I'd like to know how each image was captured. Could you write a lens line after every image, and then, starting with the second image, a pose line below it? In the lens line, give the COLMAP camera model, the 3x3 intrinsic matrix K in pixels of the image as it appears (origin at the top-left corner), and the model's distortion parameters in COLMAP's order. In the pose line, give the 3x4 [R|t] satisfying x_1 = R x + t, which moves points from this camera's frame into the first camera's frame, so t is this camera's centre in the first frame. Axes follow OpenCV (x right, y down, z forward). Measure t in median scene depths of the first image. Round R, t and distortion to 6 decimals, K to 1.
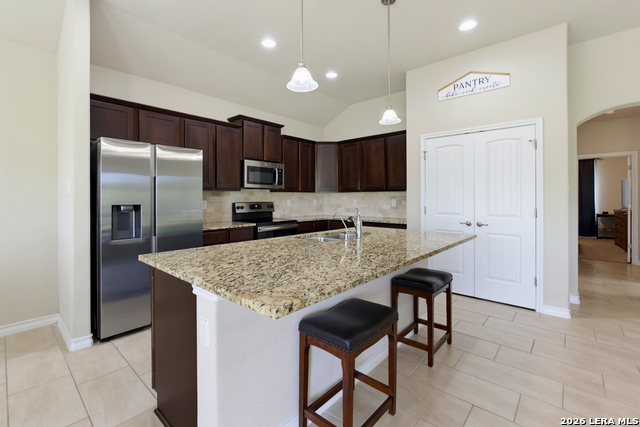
lens RADIAL K [[285.0, 0, 321.3], [0, 285.0, 196.4], [0, 0, 1]] dist [-0.004701, -0.000123]
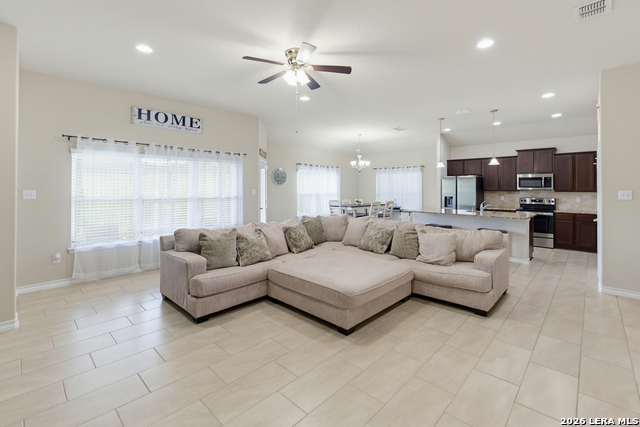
lens RADIAL K [[292.2, 0, 320.9], [0, 292.2, 187.8], [0, 0, 1]] dist [-0.001108, -0.000209]
pose [[-0.042956, -0.001298, -0.999076, 1.608491], [-0.002995, 0.999995, -0.001171, -0.034634], [0.999072, 0.002942, -0.042959, -0.173479]]
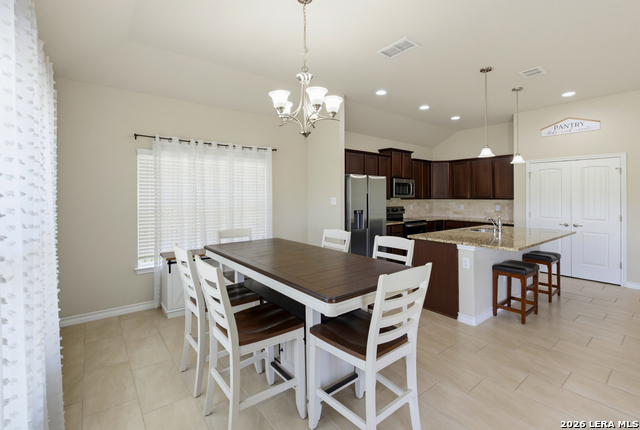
lens RADIAL K [[293.7, 0, 321.9], [0, 293.7, 193.6], [0, 0, 1]] dist [-0.000834, 0.000010]
pose [[0.985134, 0.002377, -0.171773, -0.362214], [-0.003251, 0.999983, -0.004806, -0.040296], [0.171759, 0.005293, 0.985125, -0.544596]]
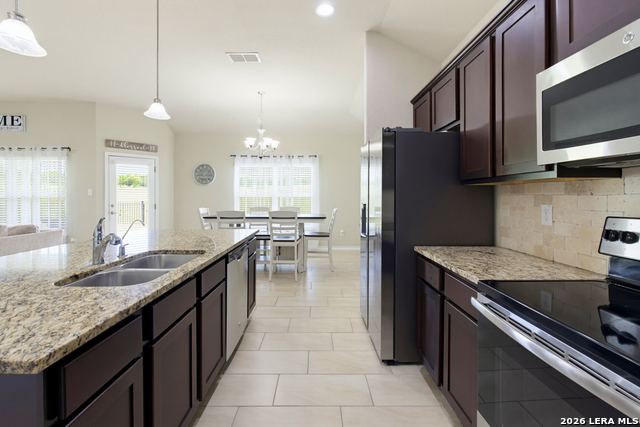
lens RADIAL K [[285.0, 0, 321.3], [0, 285.0, 196.4], [0, 0, 1]] dist [-0.004701, -0.000123]
pose [[-0.748878, 0.000204, -0.662708, 0.099254], [-0.002179, 0.999994, 0.002769, 0.000846], [0.662705, 0.003518, -0.748873, 1.059400]]
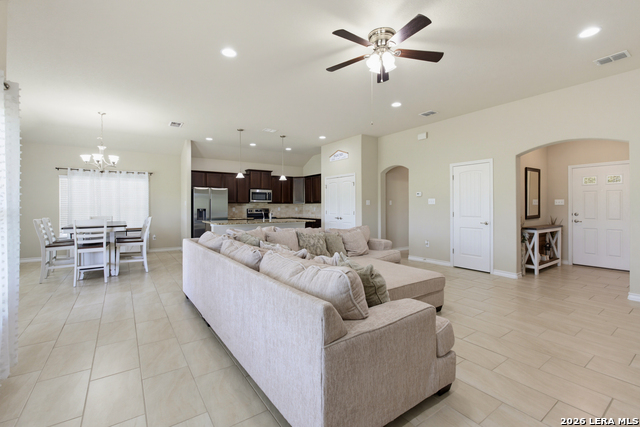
lens RADIAL K [[285.0, 0, 321.3], [0, 285.0, 196.4], [0, 0, 1]] dist [-0.004701, -0.000123]
pose [[0.969695, -0.004720, -0.244272, 0.782530], [-0.002445, 0.999576, -0.029018, -0.009754], [0.244305, 0.028736, 0.969273, -0.983311]]
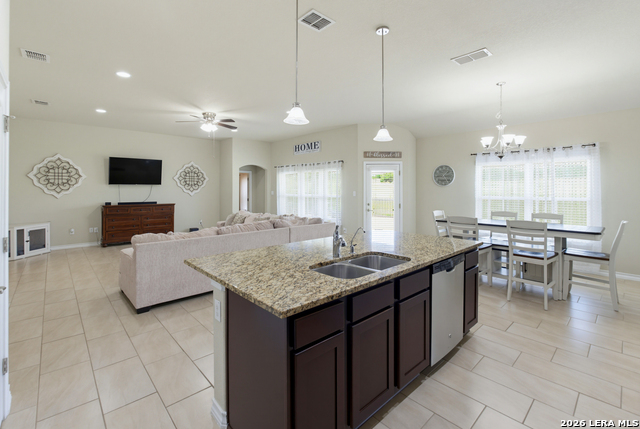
lens RADIAL K [[292.2, 0, 320.9], [0, 292.2, 188.8], [0, 0, 1]] dist [-0.001108, -0.000209]
pose [[-0.994260, -0.001649, 0.106974, 0.042516], [-0.002005, 0.999993, -0.003221, -0.034658], [-0.106968, -0.003417, -0.994257, 1.136851]]
